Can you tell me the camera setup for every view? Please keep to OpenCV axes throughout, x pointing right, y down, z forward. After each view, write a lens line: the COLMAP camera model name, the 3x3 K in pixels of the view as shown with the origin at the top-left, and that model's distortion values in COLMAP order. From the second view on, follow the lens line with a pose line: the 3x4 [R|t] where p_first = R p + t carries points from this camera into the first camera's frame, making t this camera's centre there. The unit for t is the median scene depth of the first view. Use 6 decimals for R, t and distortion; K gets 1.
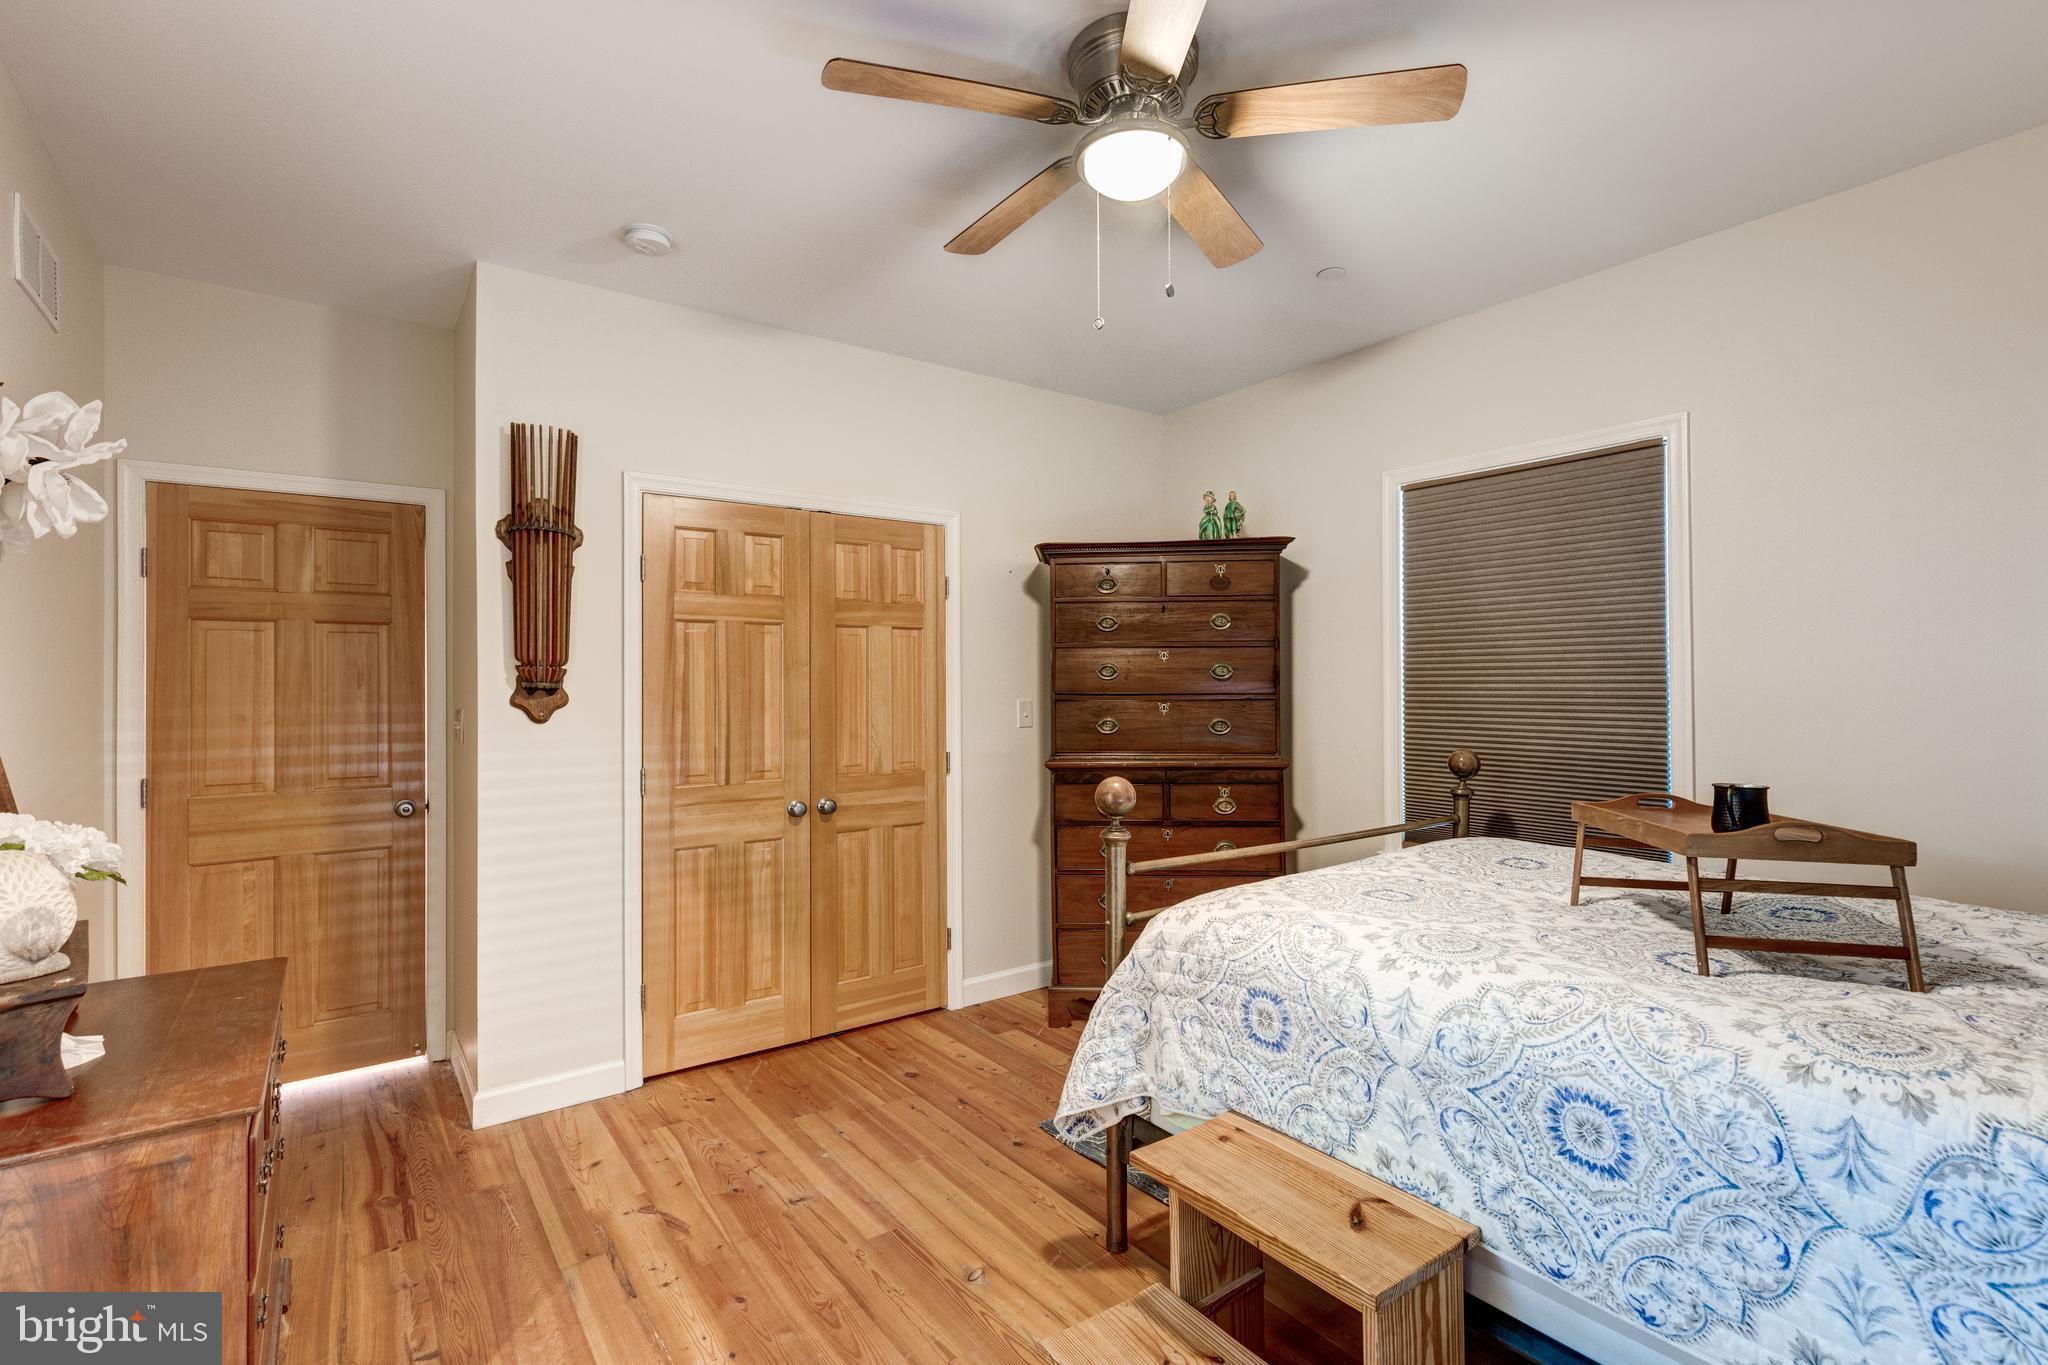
lens RADIAL K [[936.3, 0, 1018.1], [0, 936.3, 686.2], [0, 0, 1]] dist [0.002169, -0.000298]
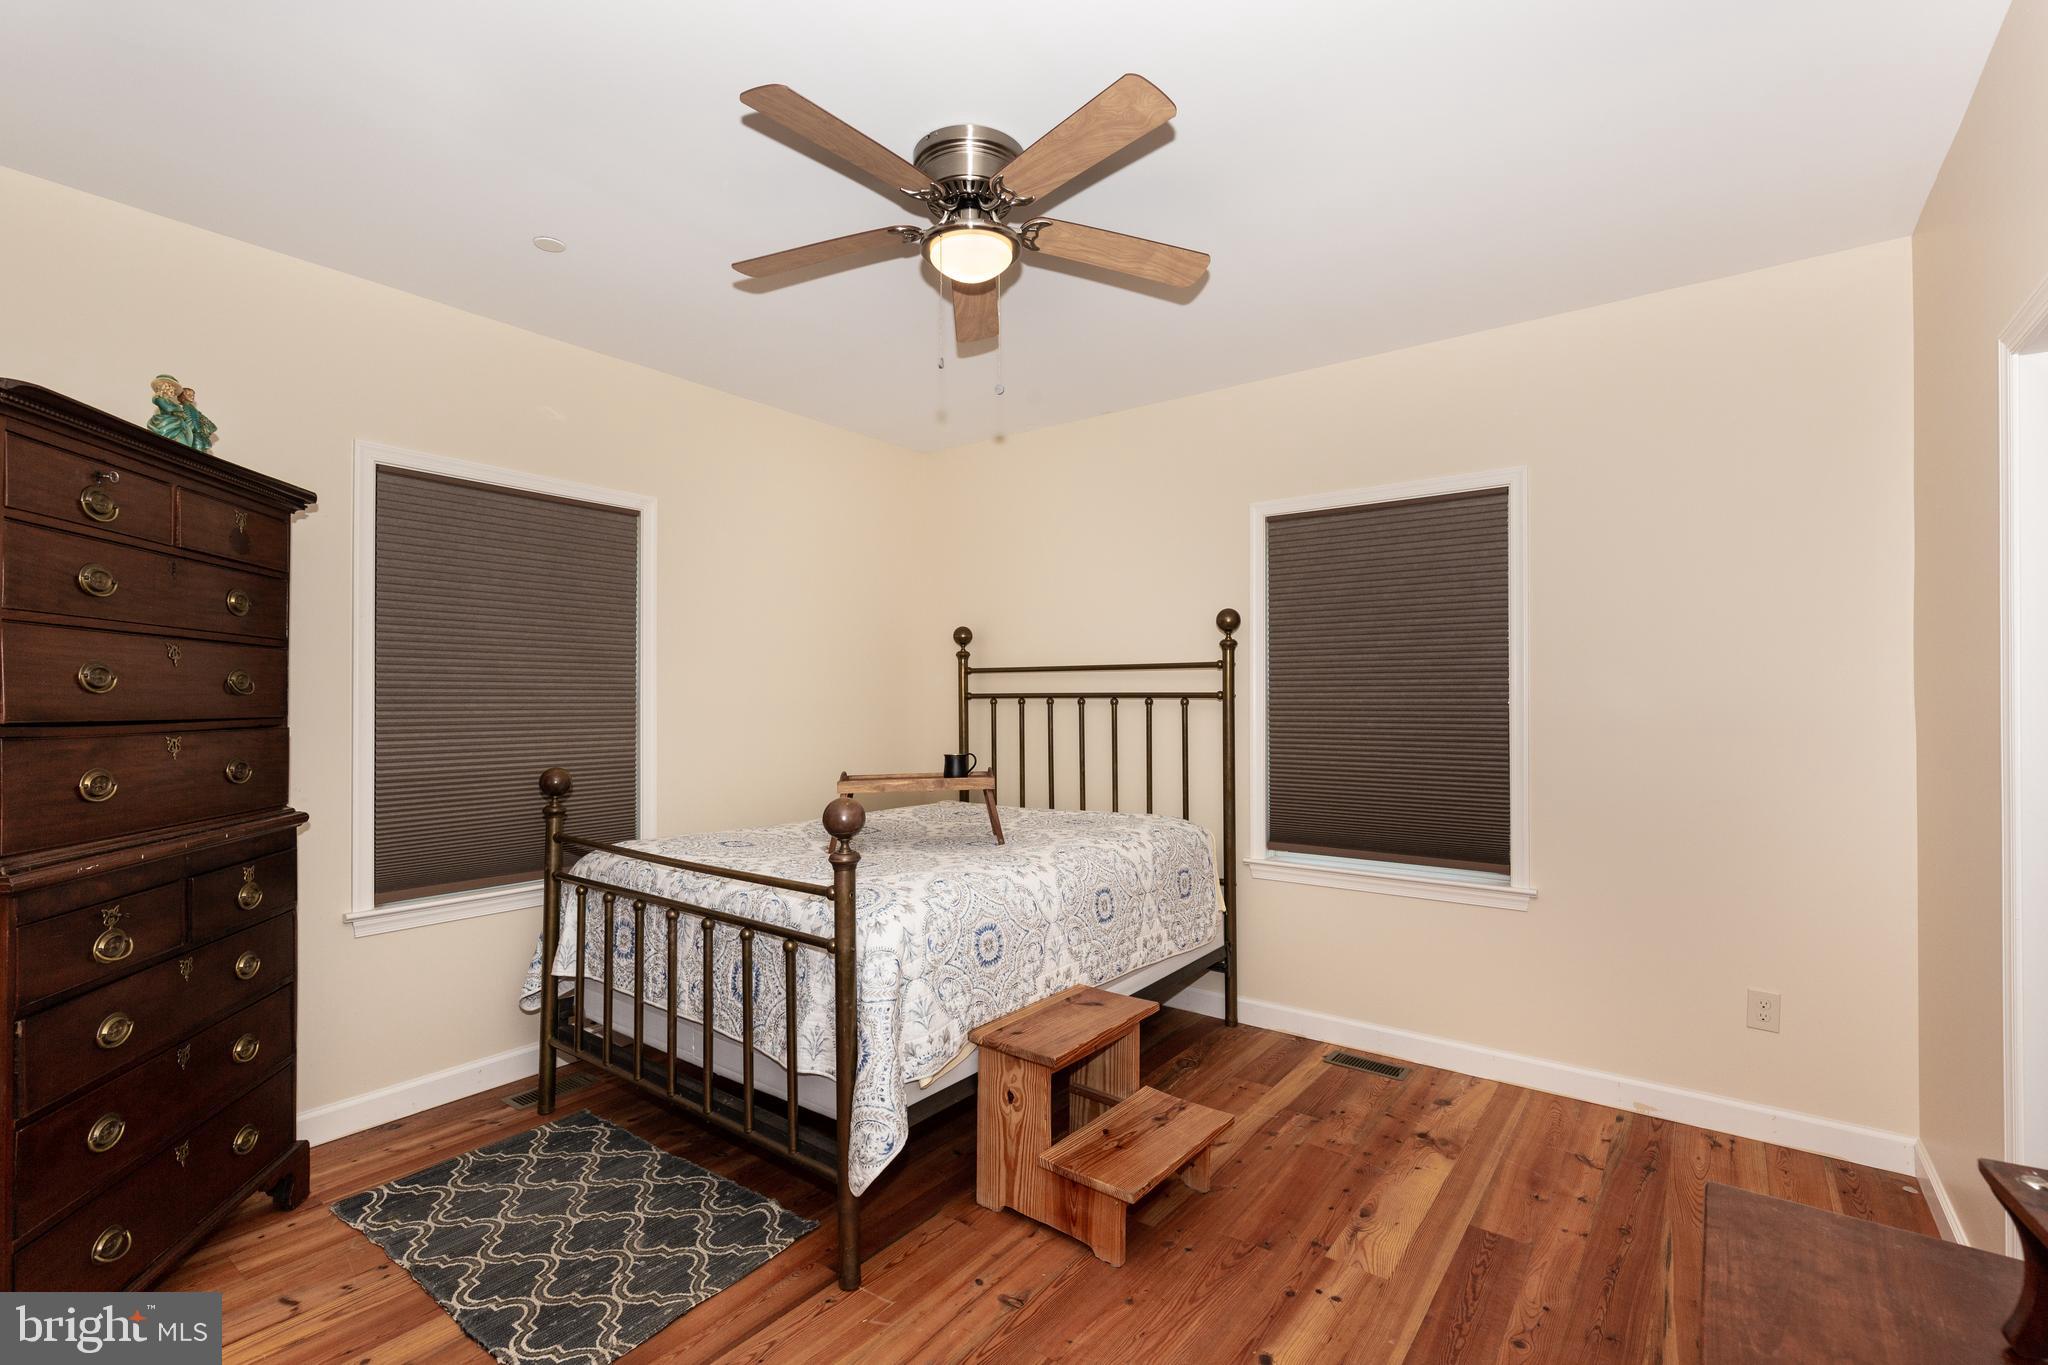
lens RADIAL K [[936.3, 0, 1016.6], [0, 936.3, 686.5], [0, 0, 1]] dist [0.002169, -0.000298]
pose [[-0.294850, 0.004526, 0.955533, -1.273835], [-0.011753, 0.999896, -0.008363, -0.015513], [-0.955471, -0.013696, -0.294766, 1.645754]]
